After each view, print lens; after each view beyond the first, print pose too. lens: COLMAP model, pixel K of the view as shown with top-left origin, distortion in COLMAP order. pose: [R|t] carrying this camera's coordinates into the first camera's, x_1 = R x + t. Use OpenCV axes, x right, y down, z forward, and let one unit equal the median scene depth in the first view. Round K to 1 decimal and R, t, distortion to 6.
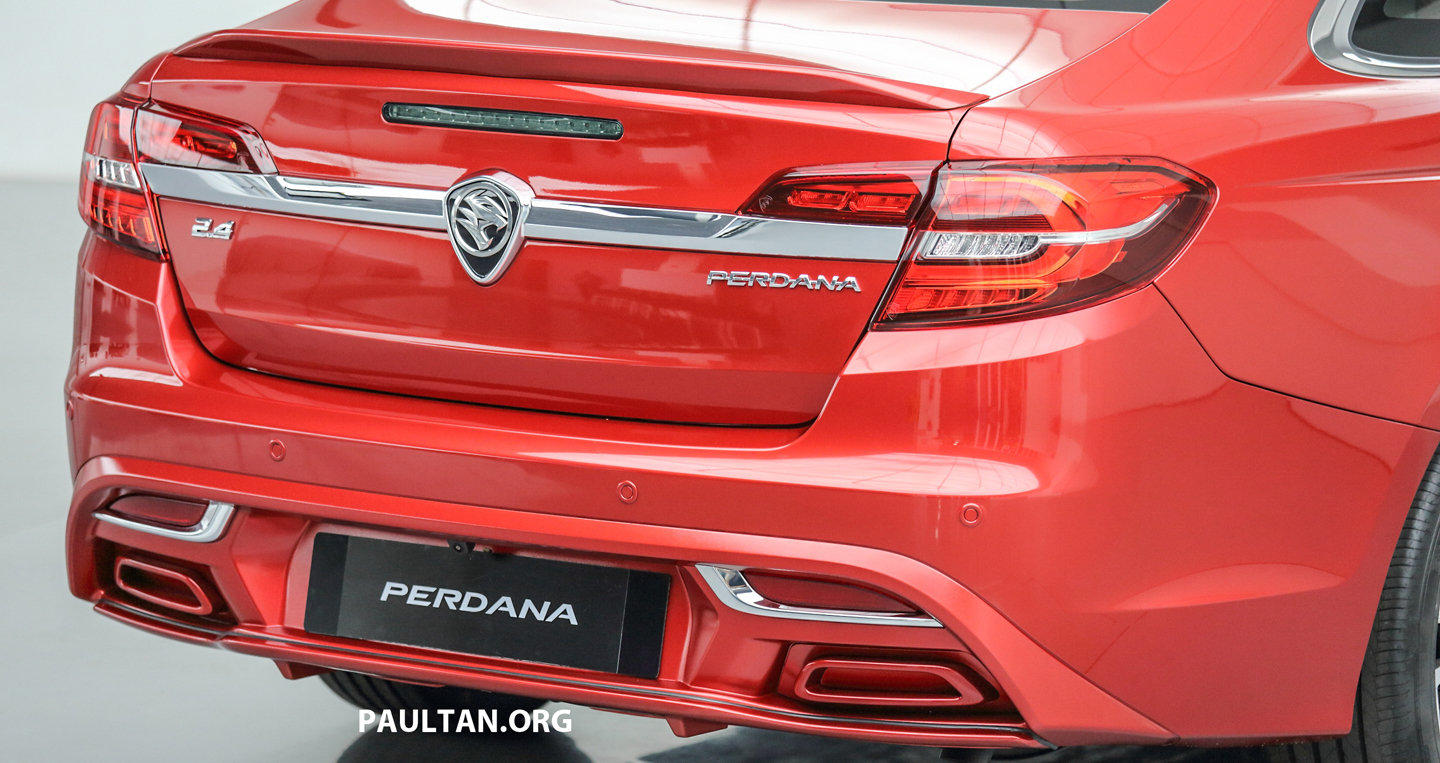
lens RADIAL K [[5026.5, 0, 718.5], [0, 5026.5, 391.8], [0, 0, 1]] dist [0.203694, 0.000000]
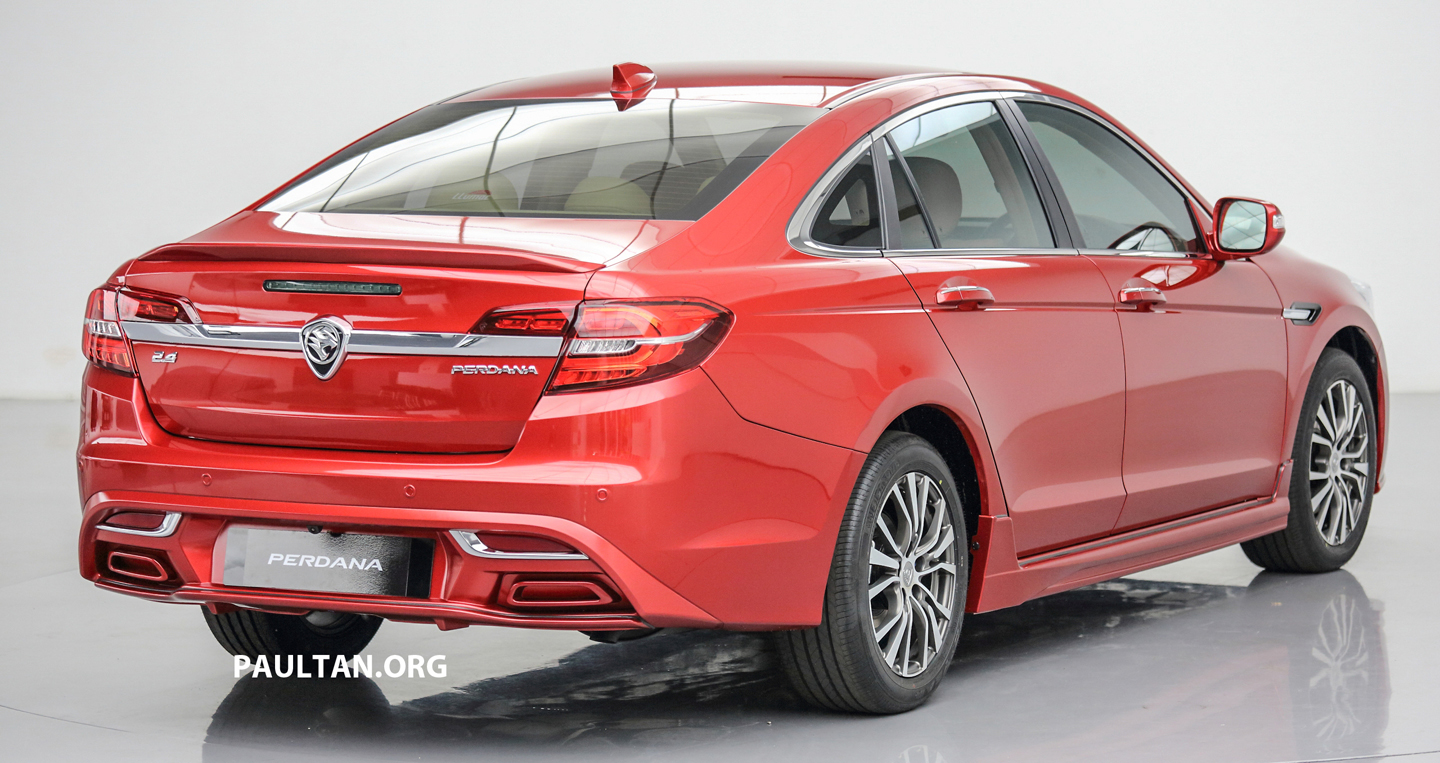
lens RADIAL K [[4312.2, 0, 720.5], [0, 4312.2, 378.3], [0, 0, 1]] dist [-0.137021, 0.000000]
pose [[0.996633, -0.025994, 0.077762, -0.025526], [0.030665, 0.997758, -0.059490, 0.072369], [-0.076041, 0.061674, 0.995195, -0.516806]]
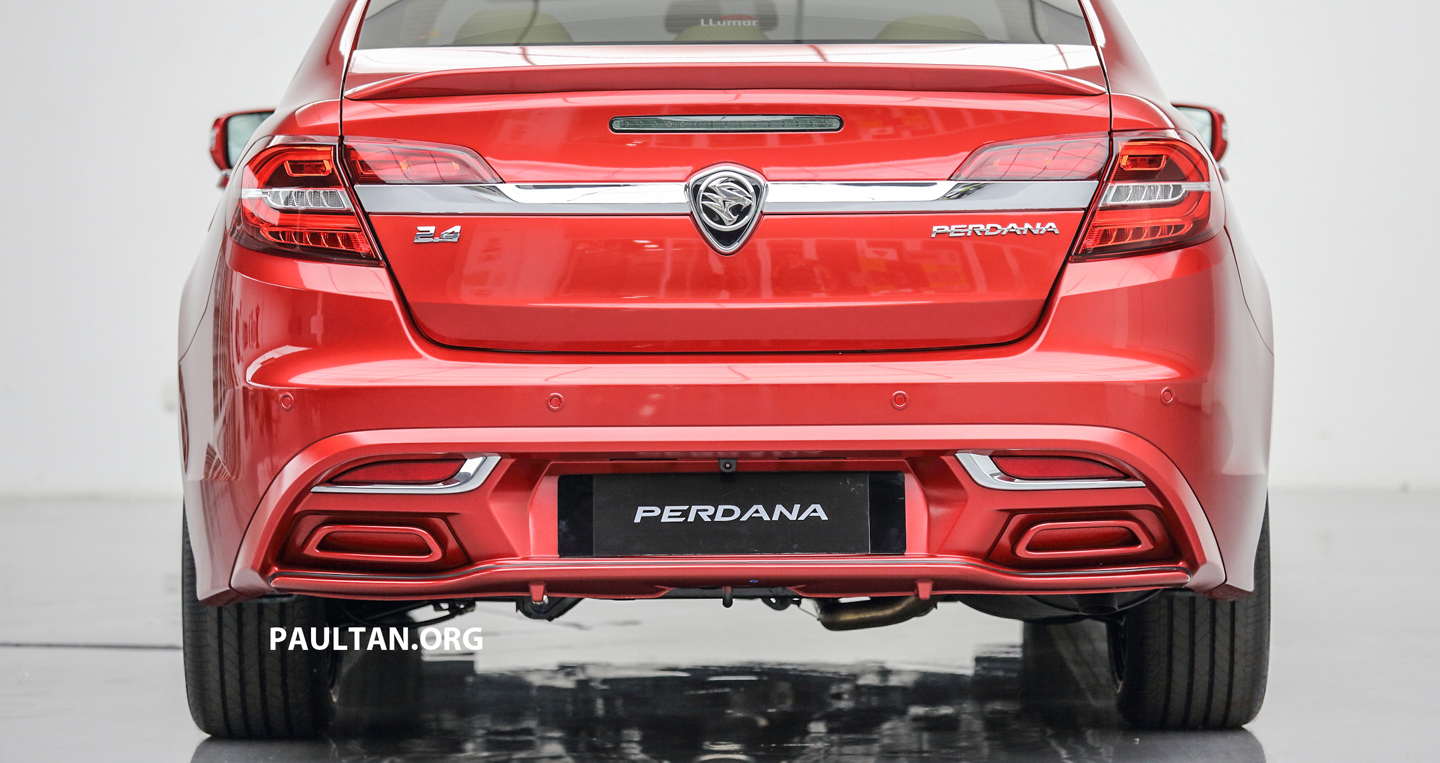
lens RADIAL K [[5902.4, 0, 719.9], [0, 5902.4, 380.9], [0, 0, 1]] dist [-0.049290, 0.000000]
pose [[0.845550, -0.035174, 0.532737, -0.827395], [0.095776, 0.991634, -0.086540, 0.136020], [-0.525236, 0.124197, 0.841845, -0.223000]]
